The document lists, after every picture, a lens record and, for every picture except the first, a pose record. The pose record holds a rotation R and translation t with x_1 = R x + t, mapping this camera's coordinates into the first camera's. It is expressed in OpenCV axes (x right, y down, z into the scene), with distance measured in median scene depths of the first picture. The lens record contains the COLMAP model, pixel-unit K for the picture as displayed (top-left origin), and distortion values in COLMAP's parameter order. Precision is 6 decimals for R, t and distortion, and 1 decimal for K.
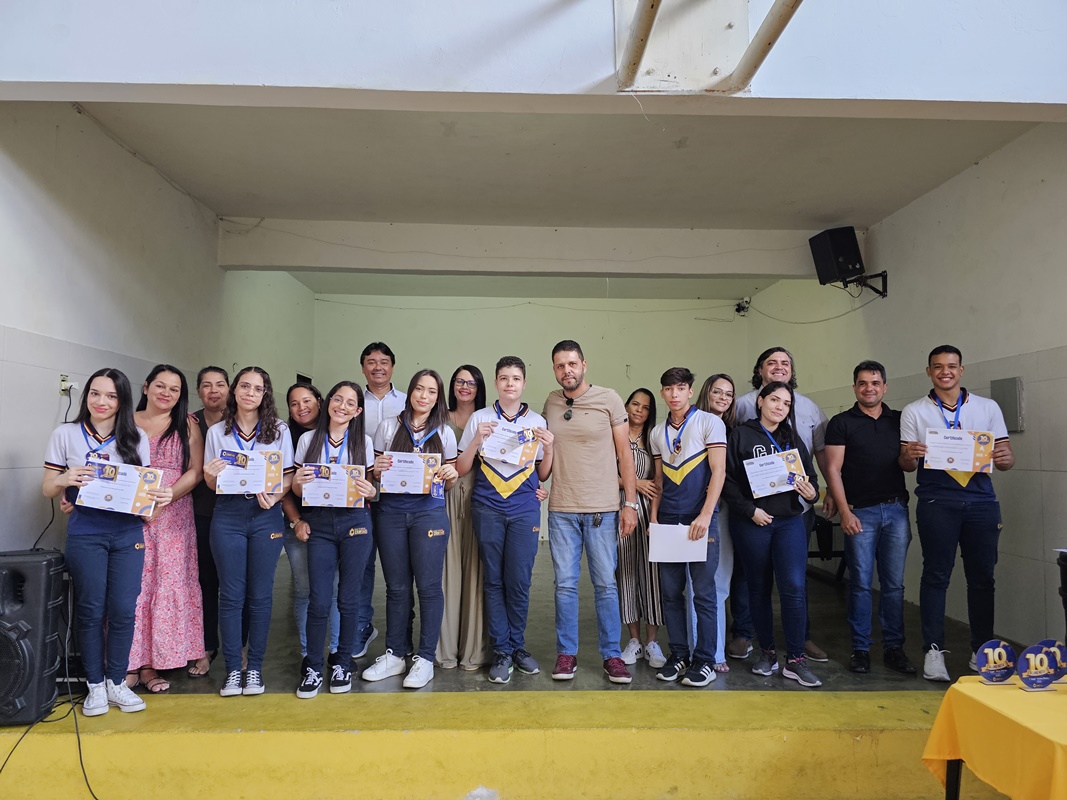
lens RADIAL K [[769.5, 0, 532.4], [0, 769.5, 400.7], [0, 0, 1]] dist [0.051439, -0.056506]
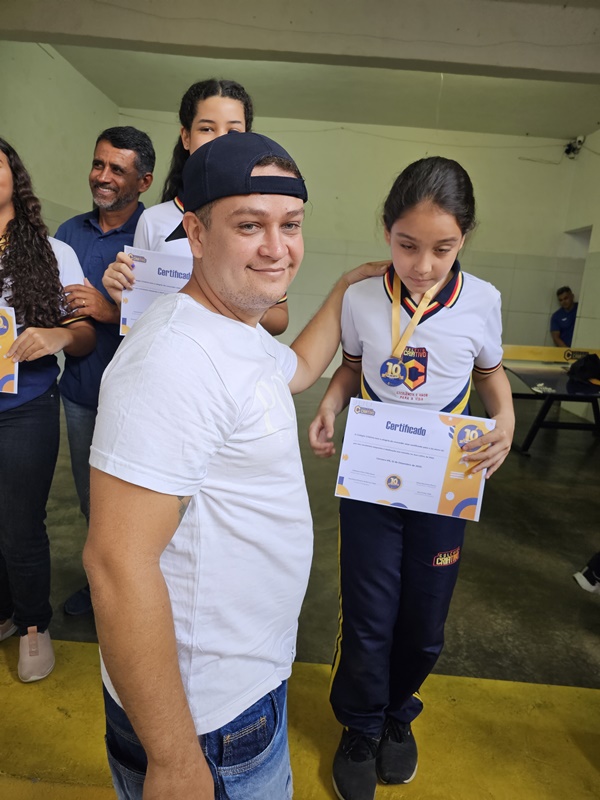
lens RADIAL K [[576.9, 0, 289.0], [0, 576.9, 393.1], [0, 0, 1]] dist [0.051439, -0.056506]
pose [[0.994103, 0.087612, -0.063907, 0.015228], [-0.069793, 0.967933, 0.241318, 0.049808], [0.083000, -0.235435, 0.968340, 0.654478]]
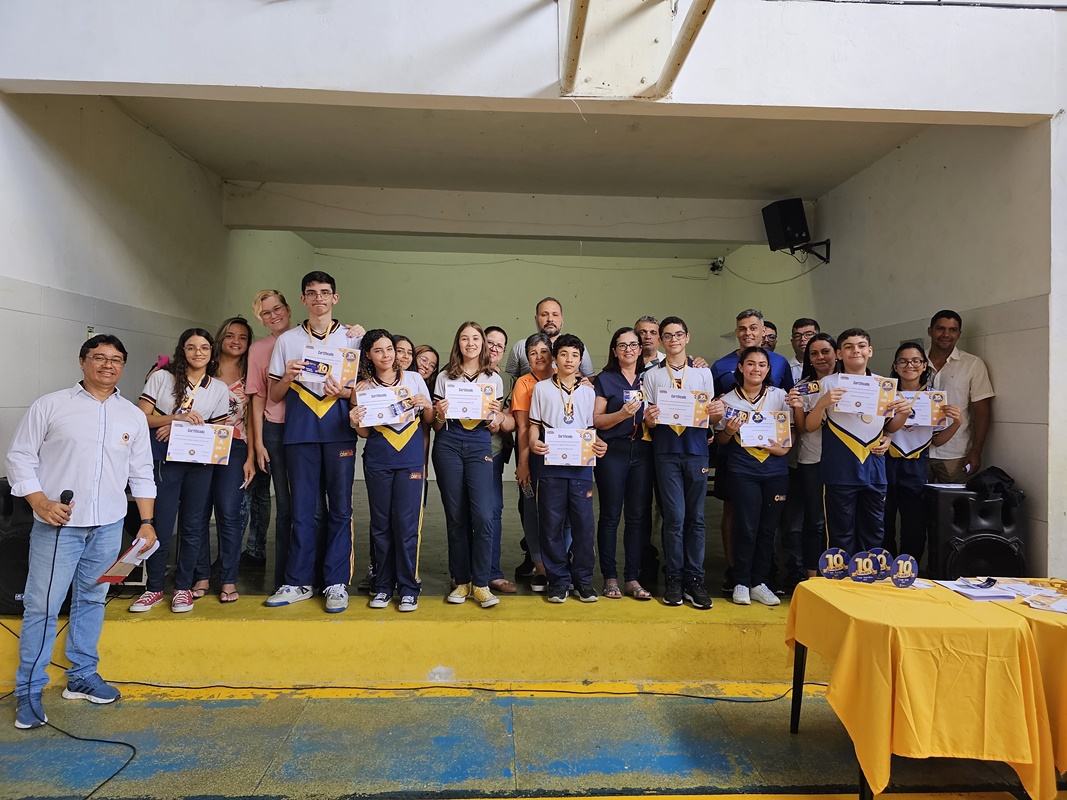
lens RADIAL K [[769.5, 0, 548.7], [0, 769.5, 387.4], [0, 0, 1]] dist [0.051439, -0.056506]
pose [[0.999881, 0.011748, 0.010044, 0.085296], [-0.012239, 0.998659, 0.050296, -0.012430], [-0.009439, -0.050413, 0.998684, -0.207384]]
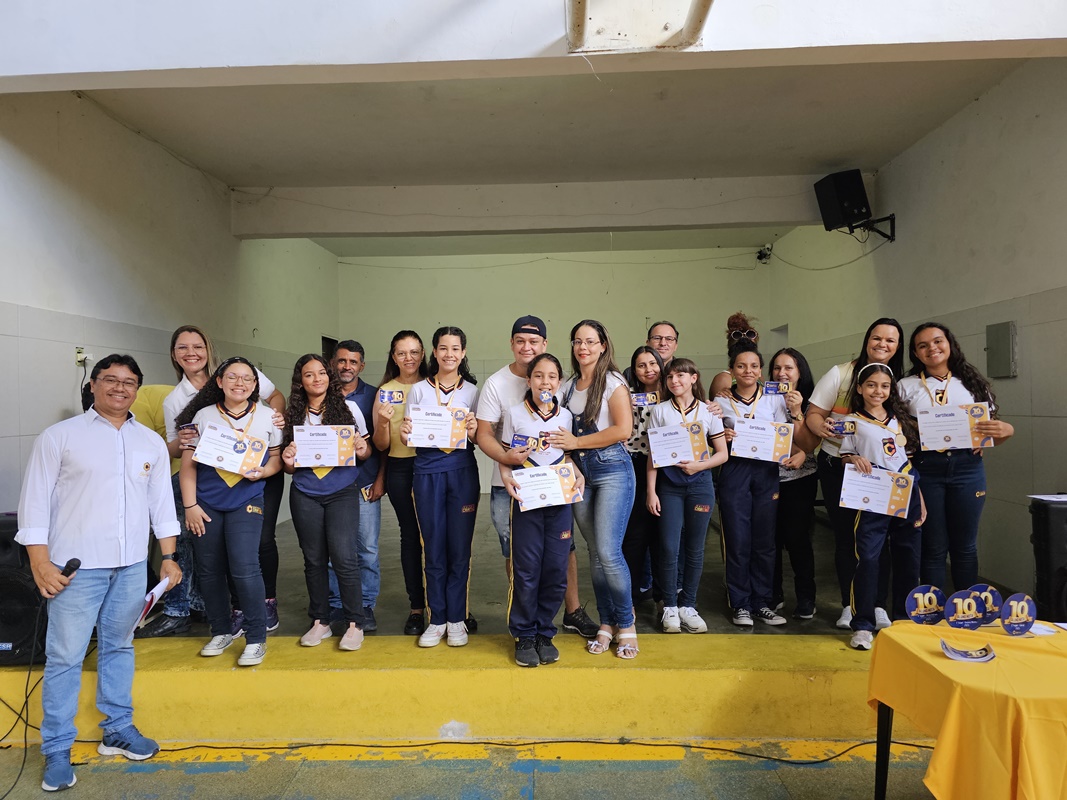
lens RADIAL K [[769.5, 0, 528.1], [0, 769.5, 401.0], [0, 0, 1]] dist [0.051439, -0.056506]
pose [[0.996813, -0.022805, -0.076439, 0.123736], [0.027553, 0.997718, 0.061641, -0.010664], [0.074859, -0.063551, 0.995167, -0.037671]]
